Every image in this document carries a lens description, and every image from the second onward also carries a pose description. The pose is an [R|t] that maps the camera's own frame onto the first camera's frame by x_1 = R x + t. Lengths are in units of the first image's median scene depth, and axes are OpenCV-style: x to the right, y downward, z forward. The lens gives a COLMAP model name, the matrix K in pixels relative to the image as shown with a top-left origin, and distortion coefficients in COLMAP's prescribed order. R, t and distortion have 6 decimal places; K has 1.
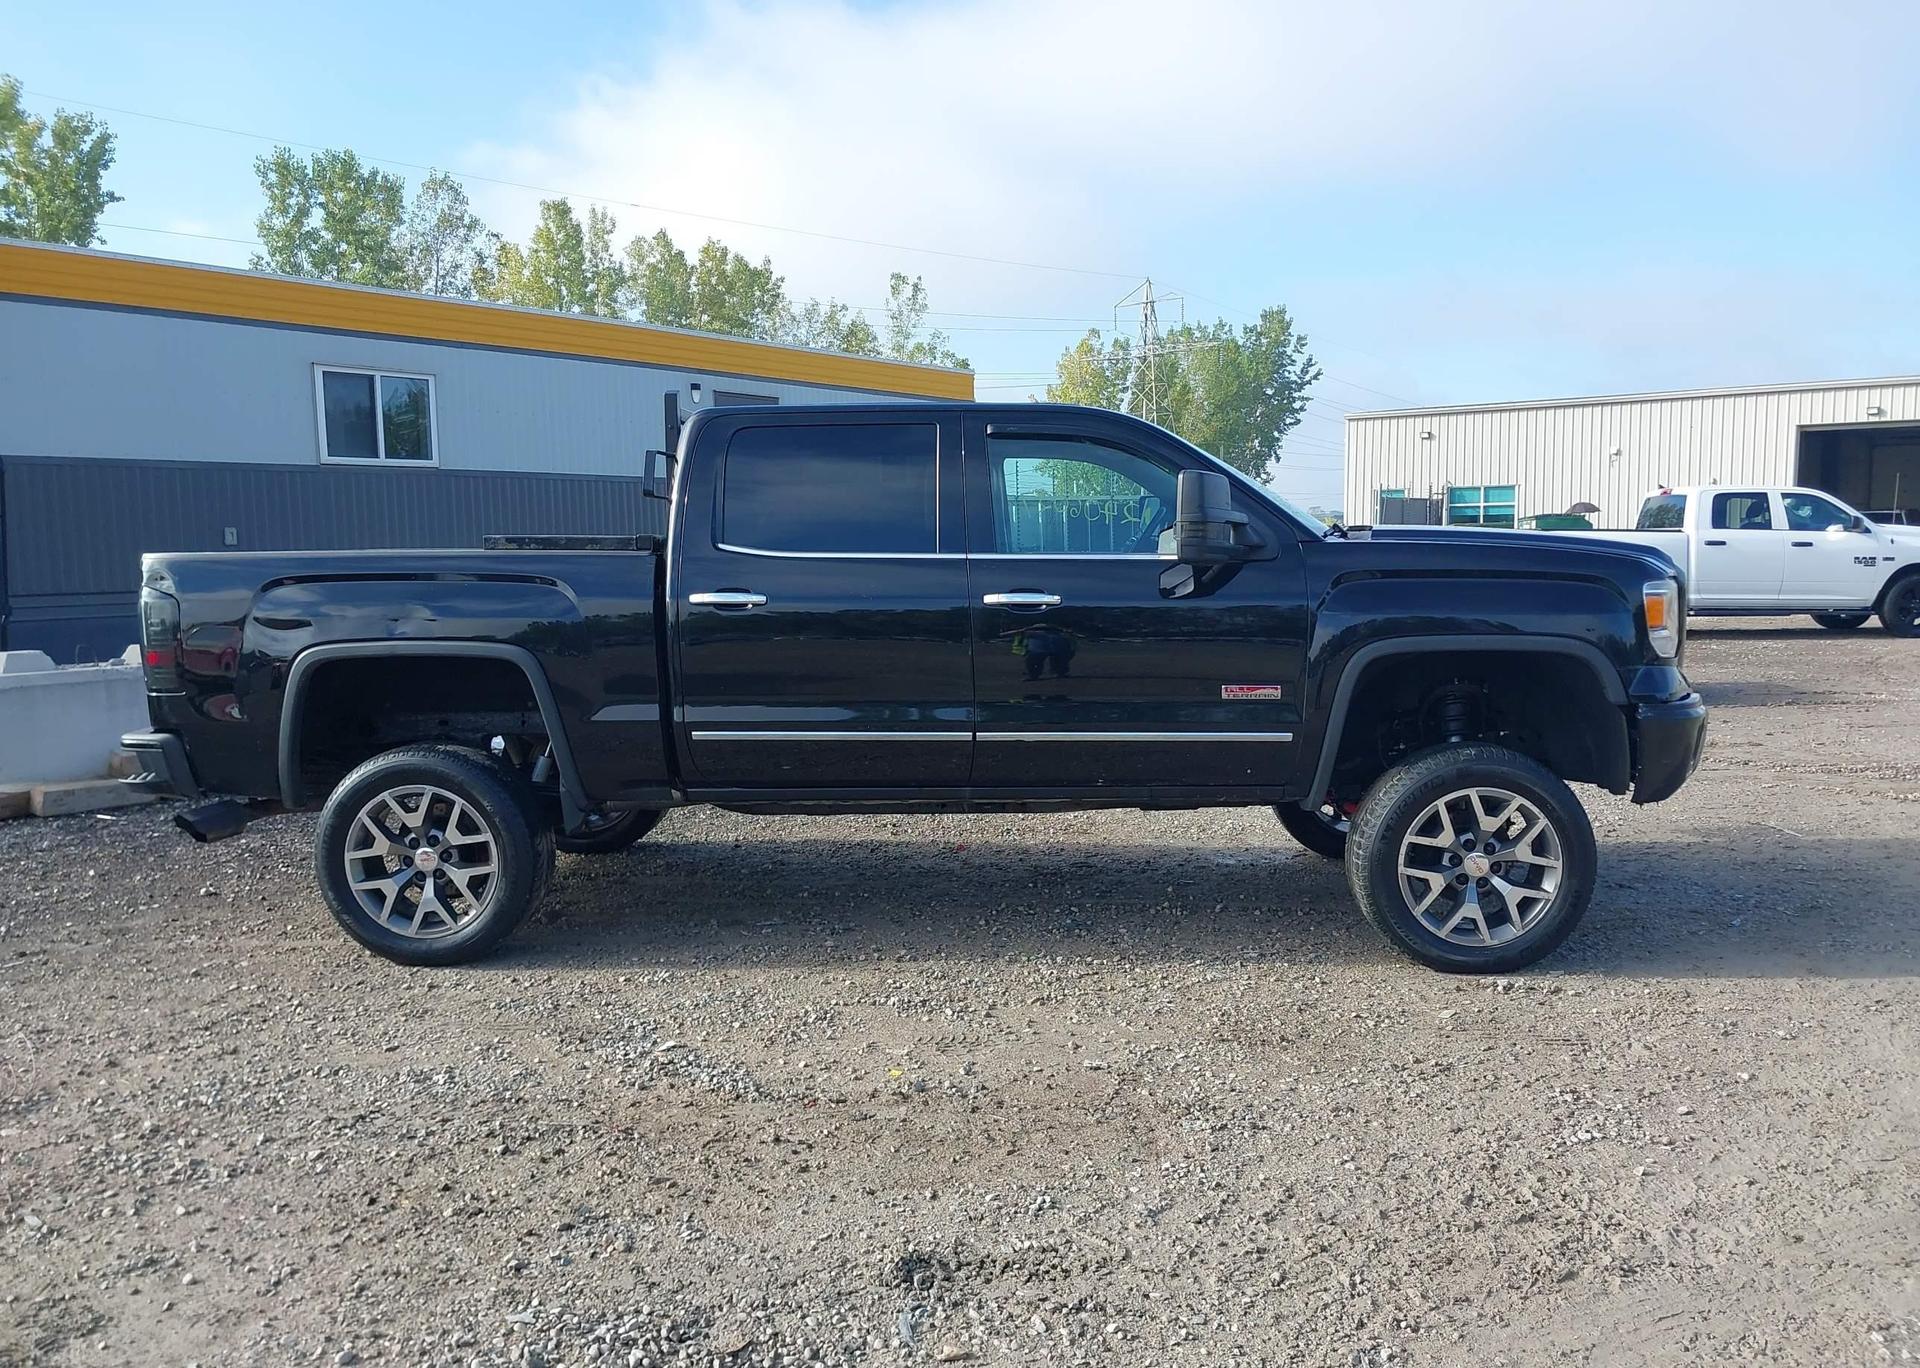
lens RADIAL K [[1511.1, 0, 971.8], [0, 1511.1, 697.8], [0, 0, 1]] dist [0.006869, -0.007127]
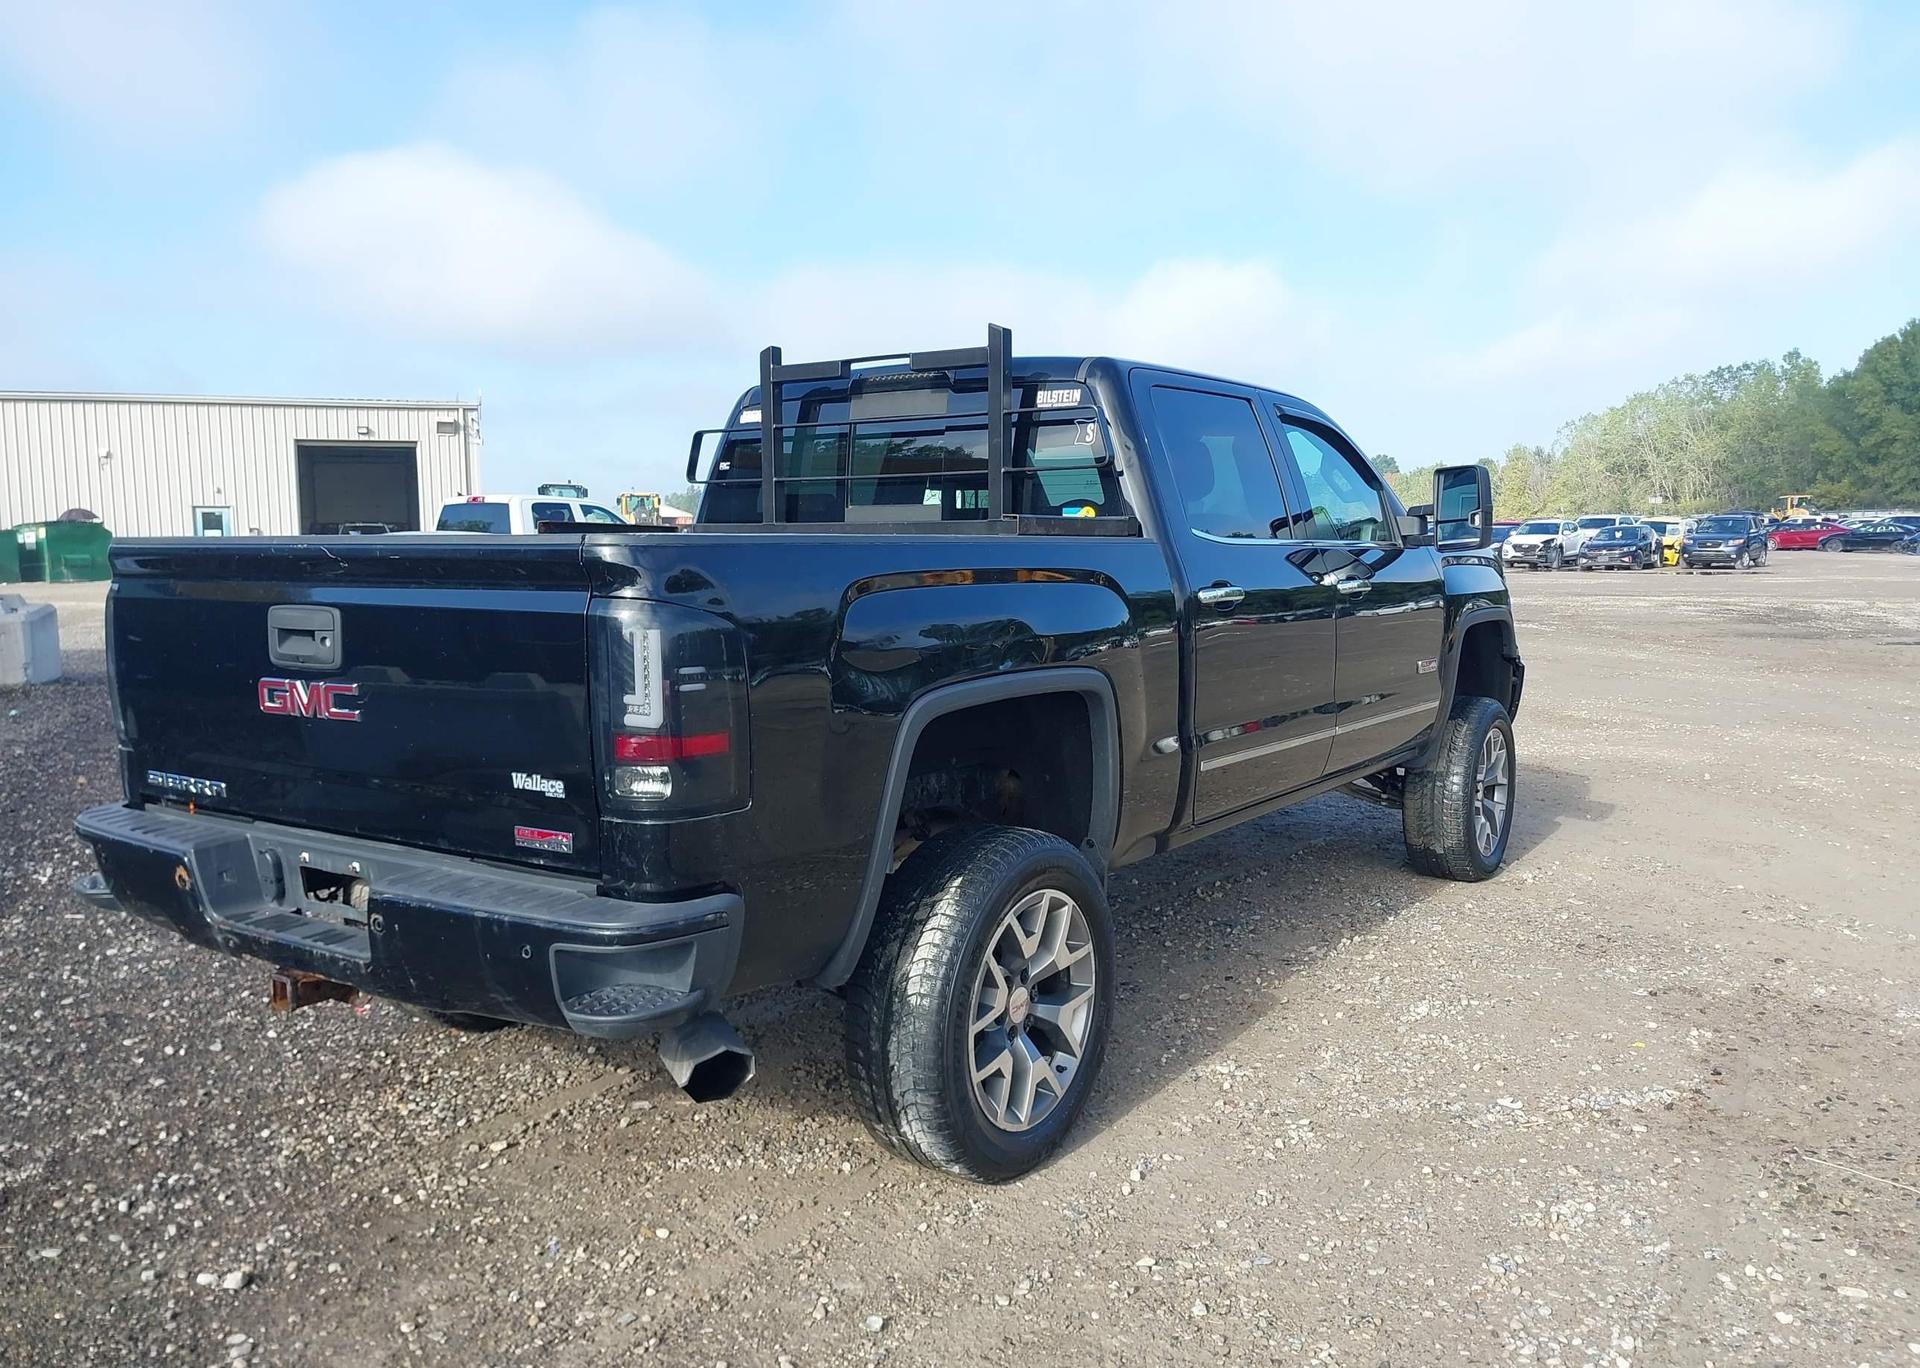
lens RADIAL K [[1511.1, 0, 971.8], [0, 1511.1, 697.8], [0, 0, 1]] dist [0.006869, -0.007127]
pose [[0.511921, -0.077966, 0.855487, -0.110539], [0.085385, 0.995559, 0.039638, -0.006174], [-0.854779, 0.052754, 0.516305, 0.082186]]
